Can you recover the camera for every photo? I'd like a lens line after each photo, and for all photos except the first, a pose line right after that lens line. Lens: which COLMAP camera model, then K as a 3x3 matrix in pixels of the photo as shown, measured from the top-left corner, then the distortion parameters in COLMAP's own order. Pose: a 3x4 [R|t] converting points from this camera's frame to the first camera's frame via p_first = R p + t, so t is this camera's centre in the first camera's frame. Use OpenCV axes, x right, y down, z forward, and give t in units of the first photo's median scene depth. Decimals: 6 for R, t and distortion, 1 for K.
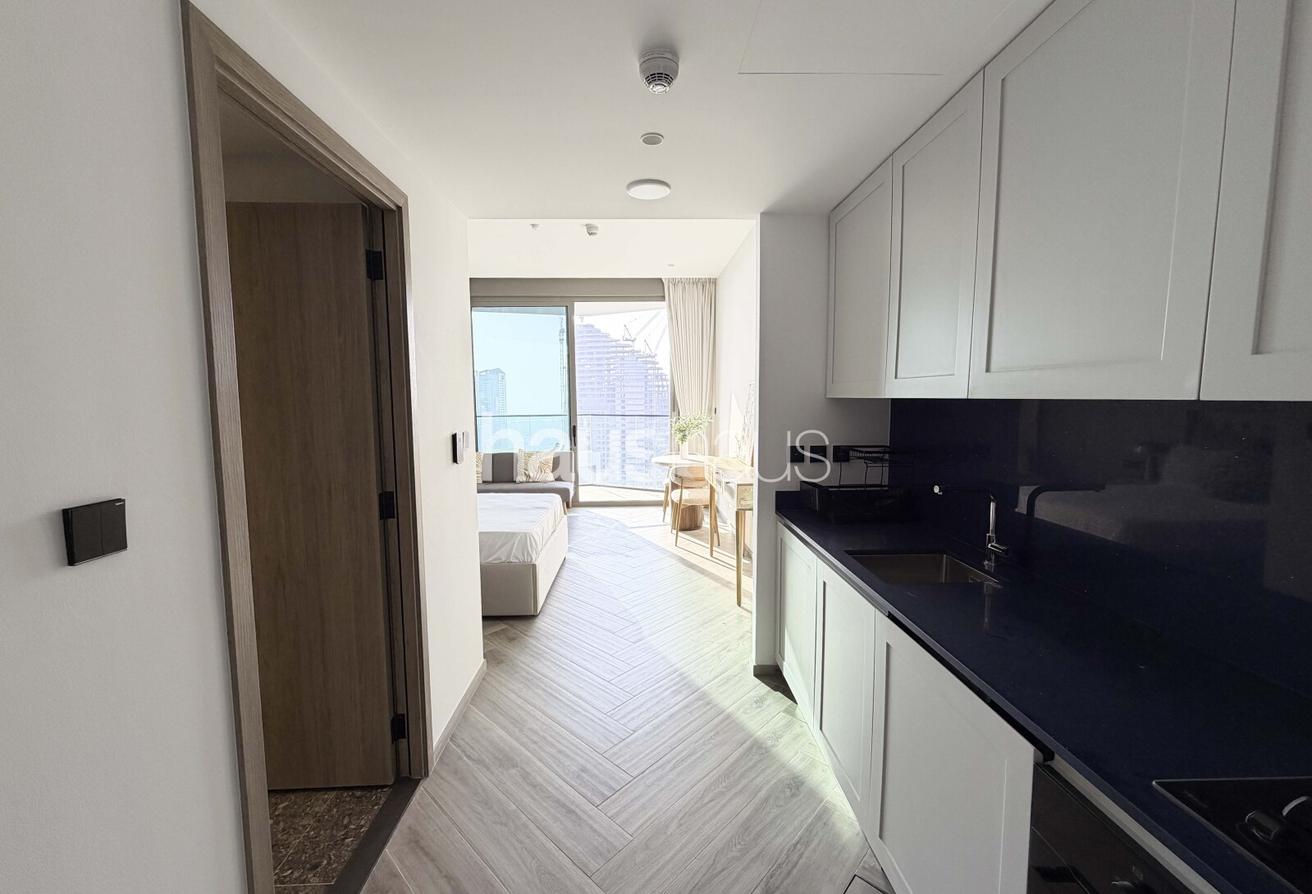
lens RADIAL K [[525.8, 0, 649.4], [0, 525.8, 447.0], [0, 0, 1]] dist [-0.000131, -0.000149]
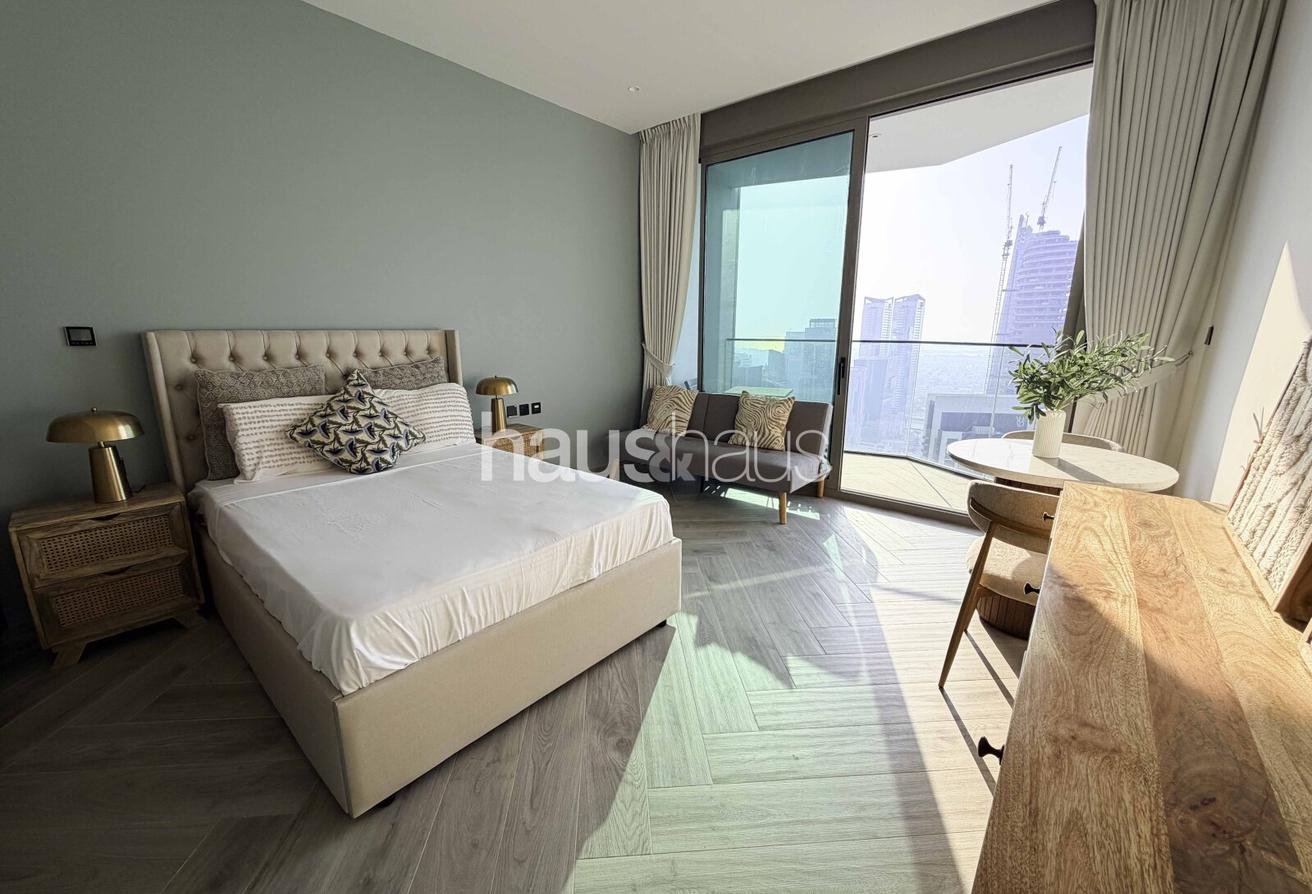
lens RADIAL K [[525.8, 0, 649.4], [0, 525.8, 447.0], [0, 0, 1]] dist [-0.000131, -0.000149]
pose [[0.739719, 0.158137, -0.654070, 0.089735], [-0.071700, 0.984984, 0.157054, -0.021788], [0.669085, -0.069279, 0.739950, 0.447004]]
